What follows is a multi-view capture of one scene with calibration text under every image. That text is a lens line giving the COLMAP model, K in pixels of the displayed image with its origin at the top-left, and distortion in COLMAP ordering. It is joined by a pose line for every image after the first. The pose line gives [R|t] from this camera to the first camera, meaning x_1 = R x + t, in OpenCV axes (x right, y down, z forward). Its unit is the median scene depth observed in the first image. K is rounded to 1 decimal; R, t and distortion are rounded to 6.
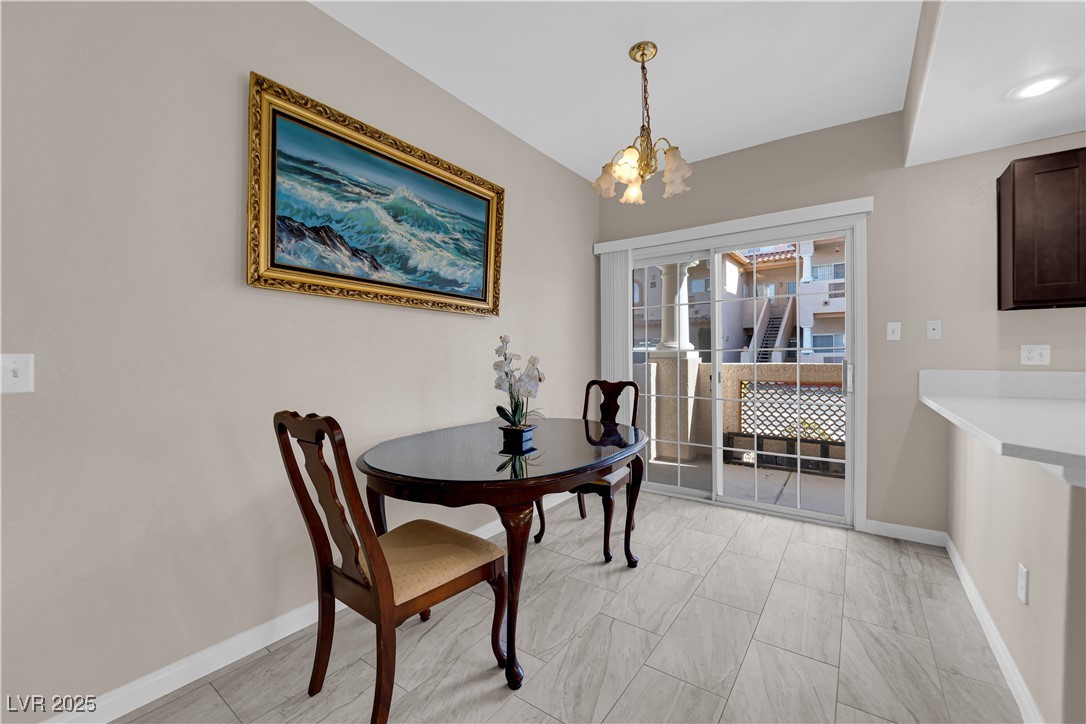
lens RADIAL K [[436.3, 0, 542.4], [0, 436.3, 359.6], [0, 0, 1]] dist [-0.008701, -0.004605]
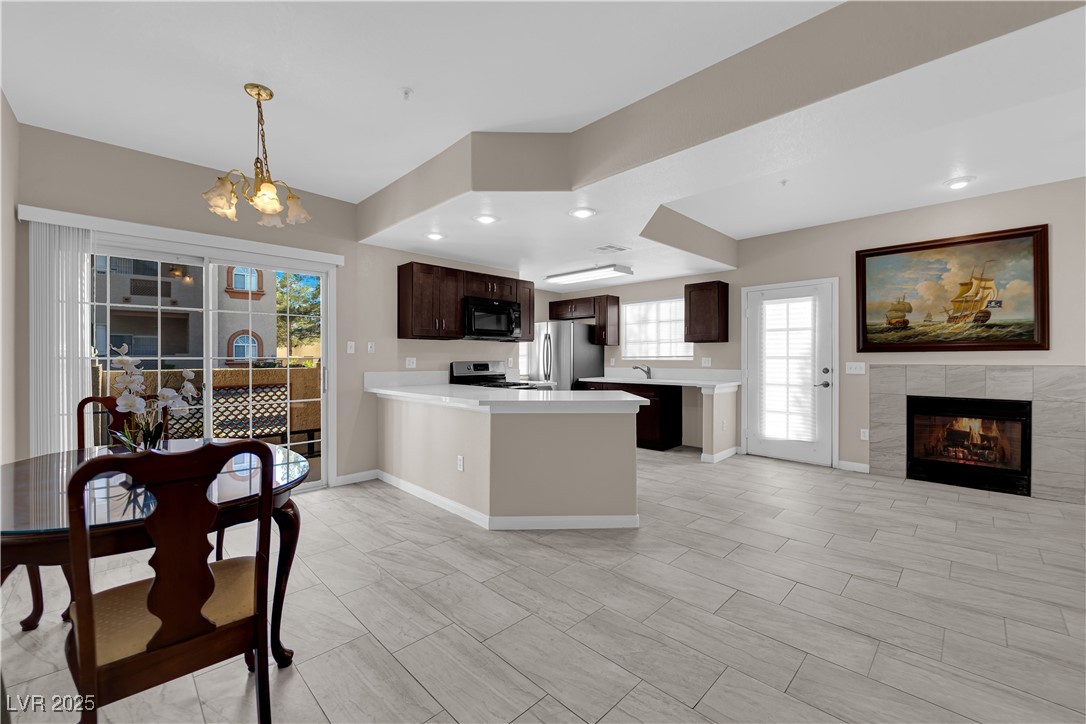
lens RADIAL K [[436.3, 0, 542.4], [0, 436.3, 359.6], [0, 0, 1]] dist [-0.008701, -0.004605]
pose [[0.159670, 0.000012, 0.987171, -0.675153], [0.003587, 0.999993, -0.000593, -0.021525], [-0.987164, 0.003635, 0.159669, 0.104652]]
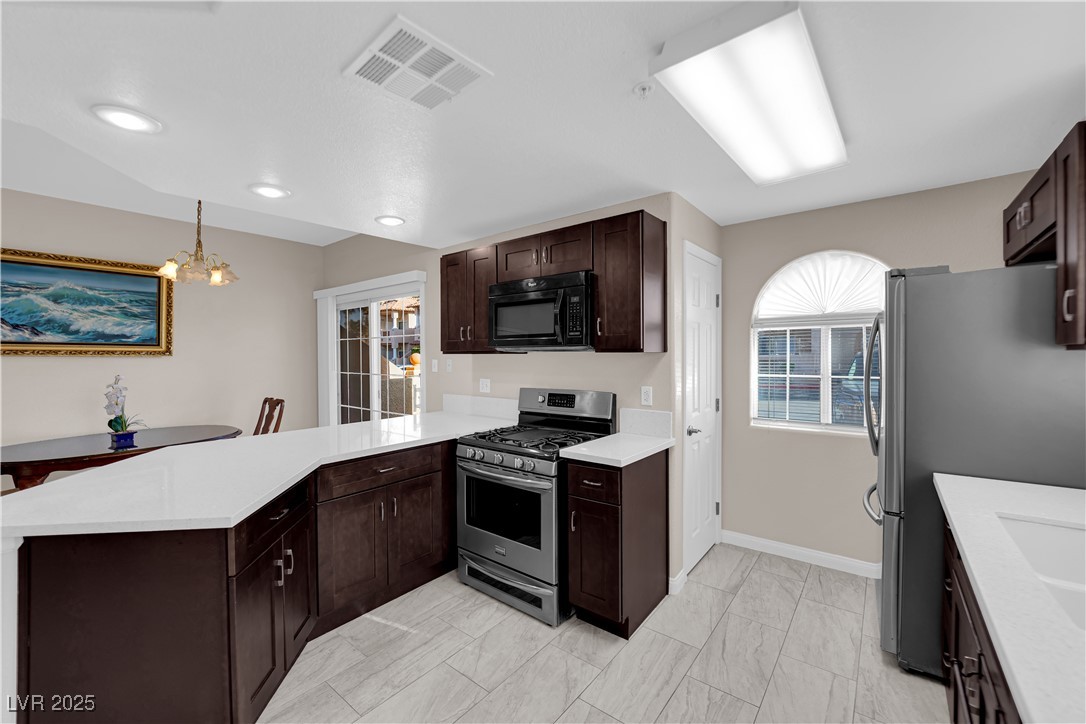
lens RADIAL K [[436.3, 0, 542.4], [0, 436.3, 359.6], [0, 0, 1]] dist [-0.008701, -0.004605]
pose [[0.999069, -0.002170, -0.043089, 1.394362], [0.002464, 0.999974, 0.006761, -0.107313], [0.043073, -0.006861, 0.999048, -0.455795]]
